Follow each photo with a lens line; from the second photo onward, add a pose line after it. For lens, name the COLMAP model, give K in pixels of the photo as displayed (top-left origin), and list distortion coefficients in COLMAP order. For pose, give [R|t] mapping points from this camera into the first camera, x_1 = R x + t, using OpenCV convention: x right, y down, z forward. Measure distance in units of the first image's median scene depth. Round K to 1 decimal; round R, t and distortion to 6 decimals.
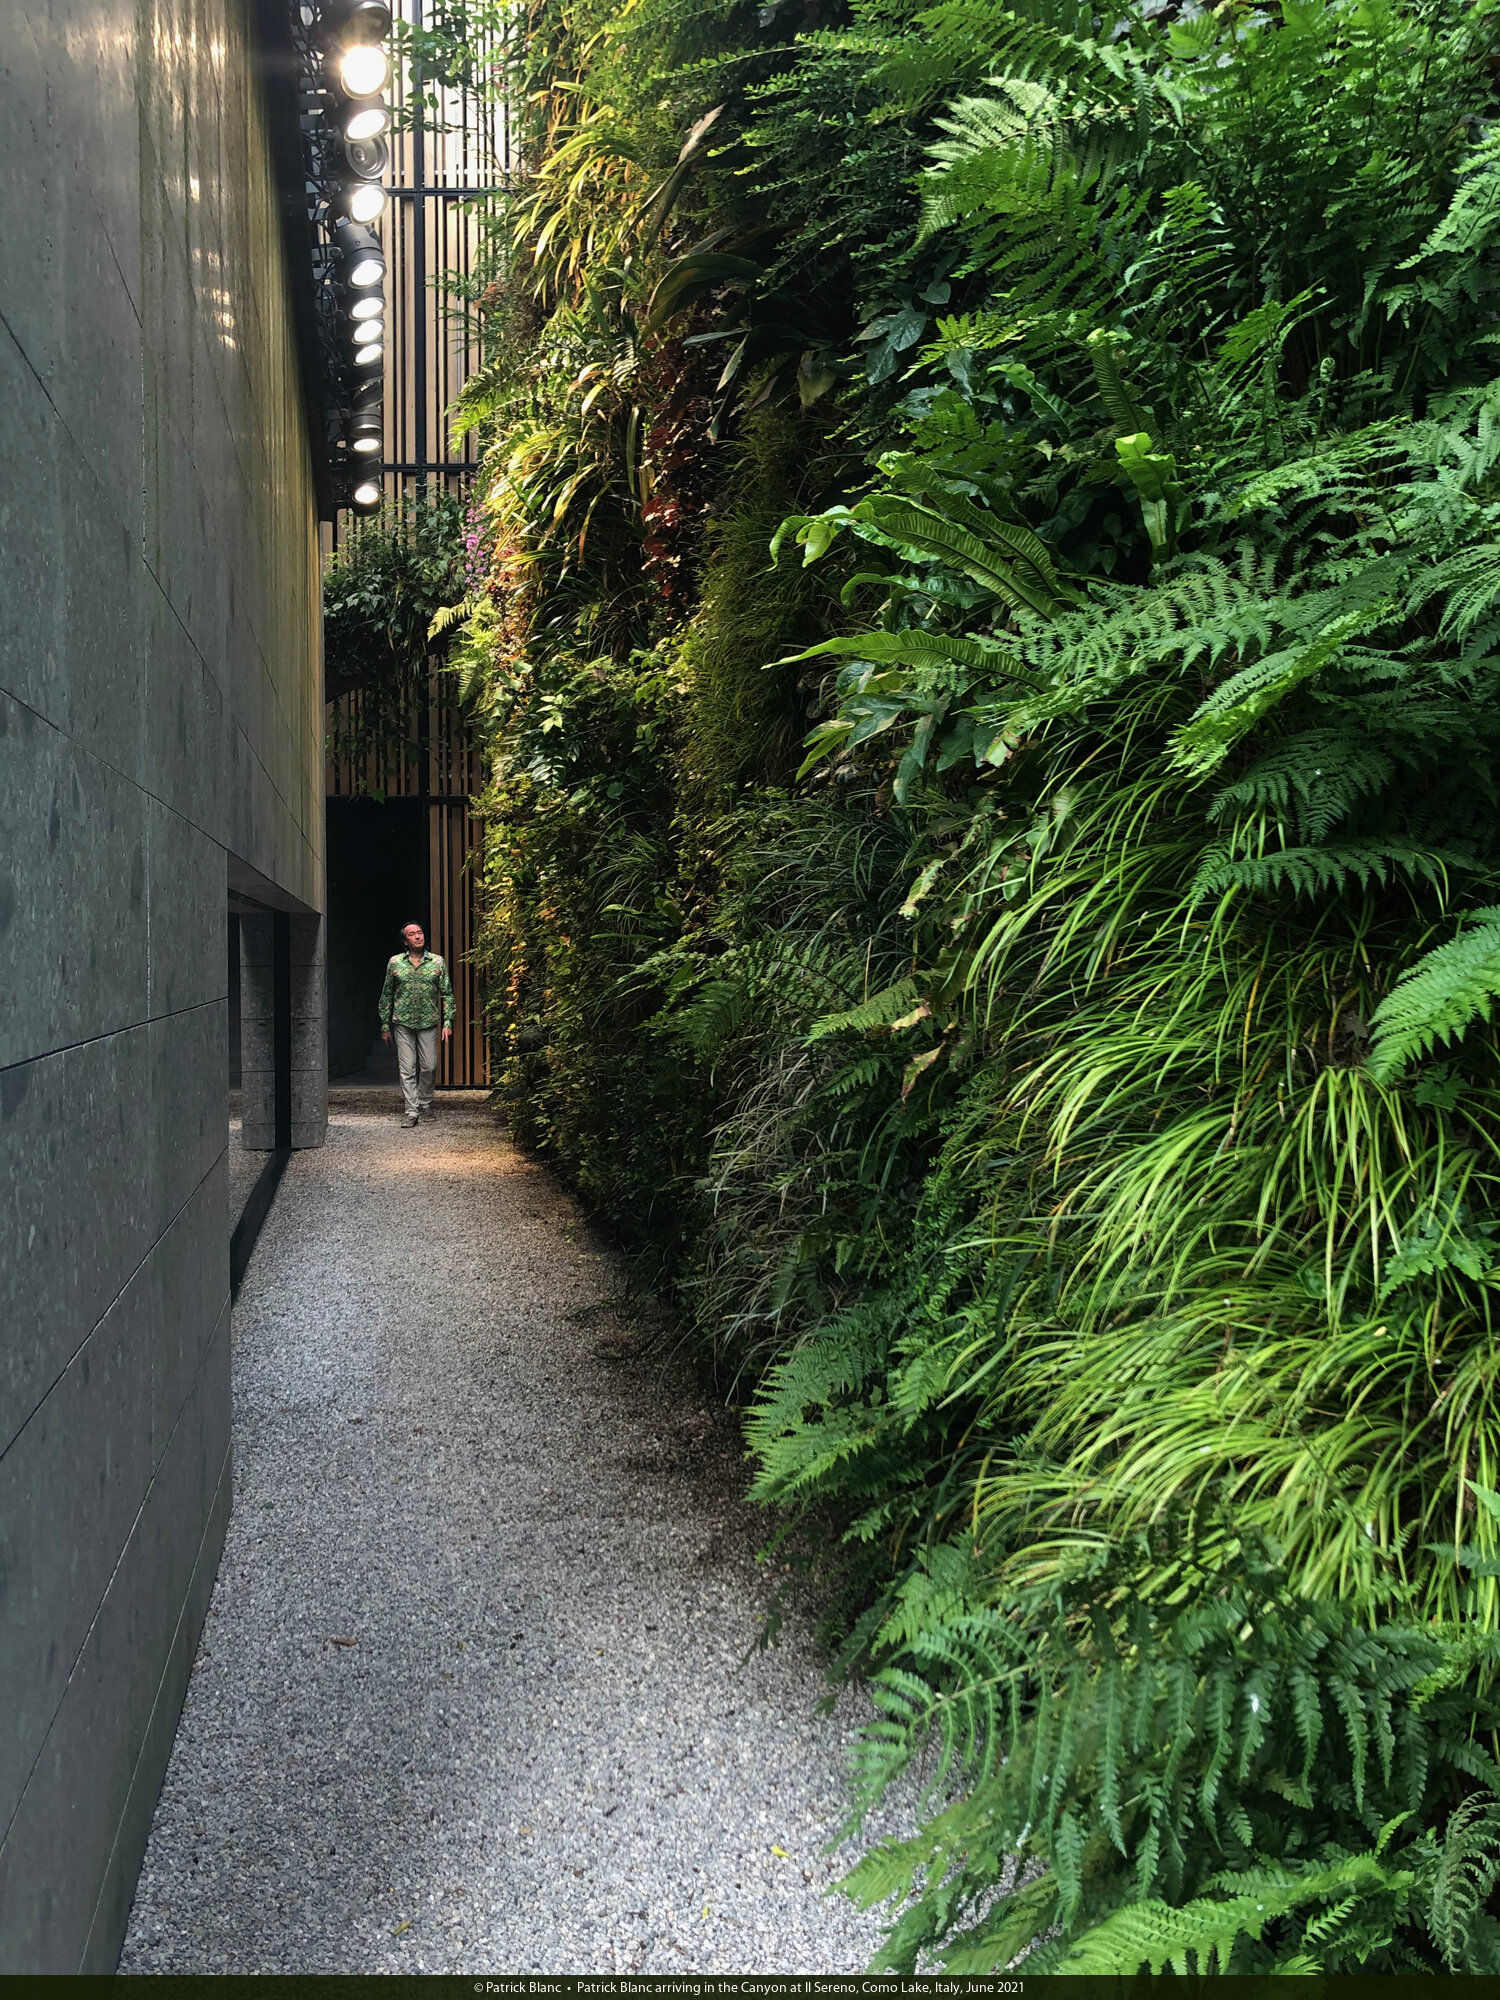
lens RADIAL K [[1624.1, 0, 749.6], [0, 1624.1, 996.8], [0, 0, 1]] dist [0.033841, -0.001290]
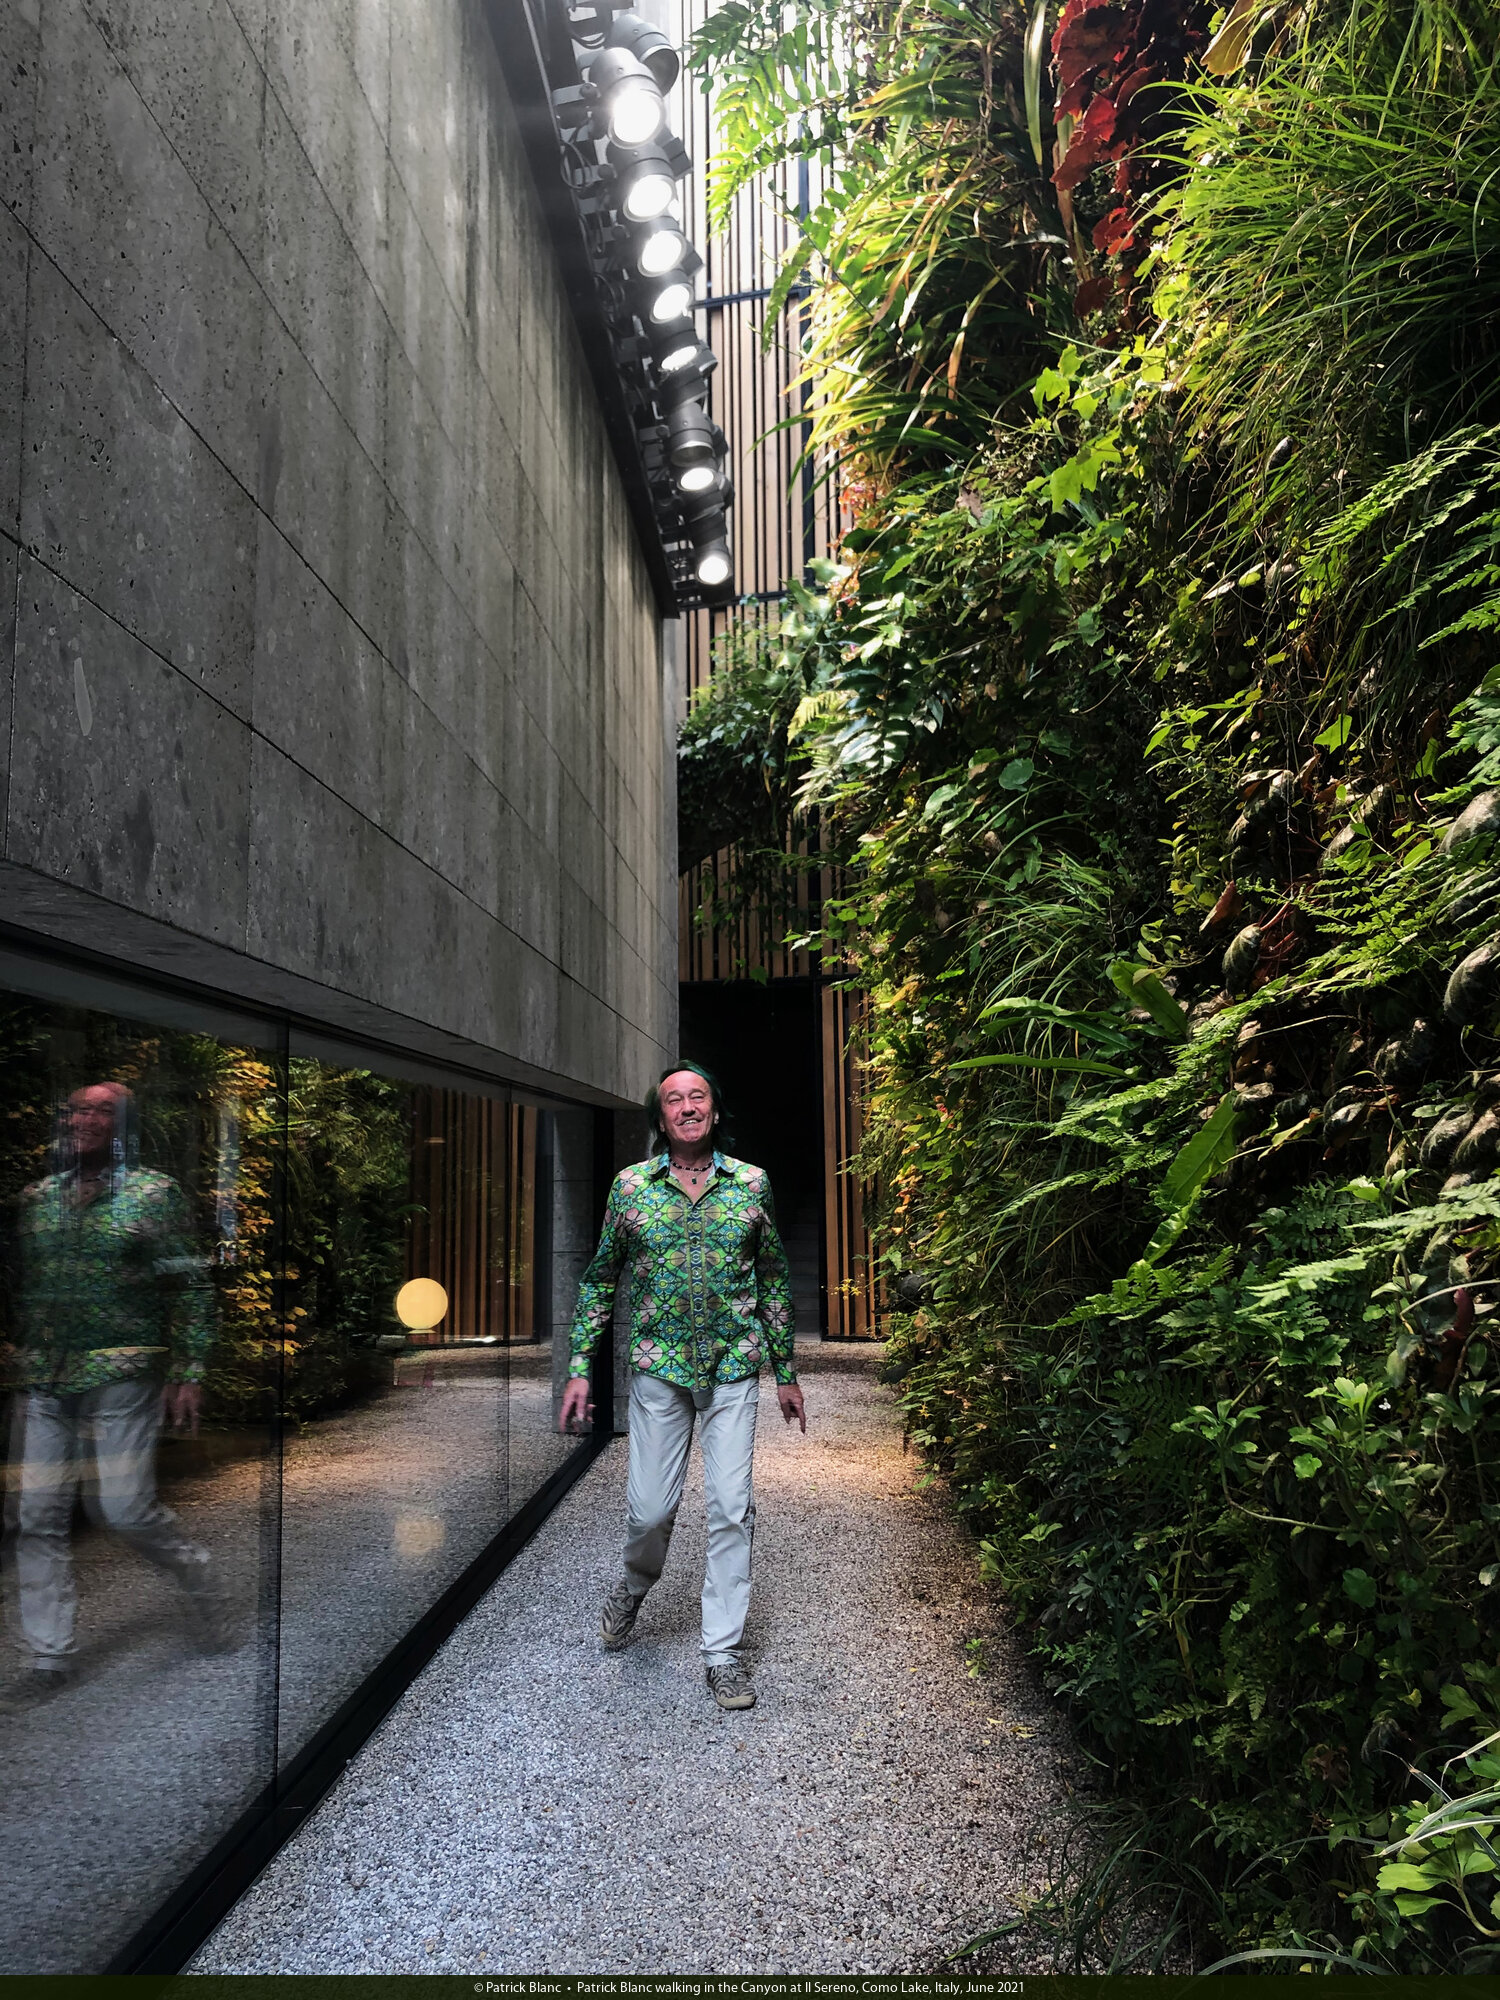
lens RADIAL K [[1624.1, 0, 749.5], [0, 1624.1, 1002.8], [0, 0, 1]] dist [0.033841, -0.001290]
pose [[0.962332, -0.040010, -0.268917, -0.024909], [0.003424, 0.990818, -0.135162, 0.001338], [0.271855, 0.129150, 0.953633, 0.403338]]
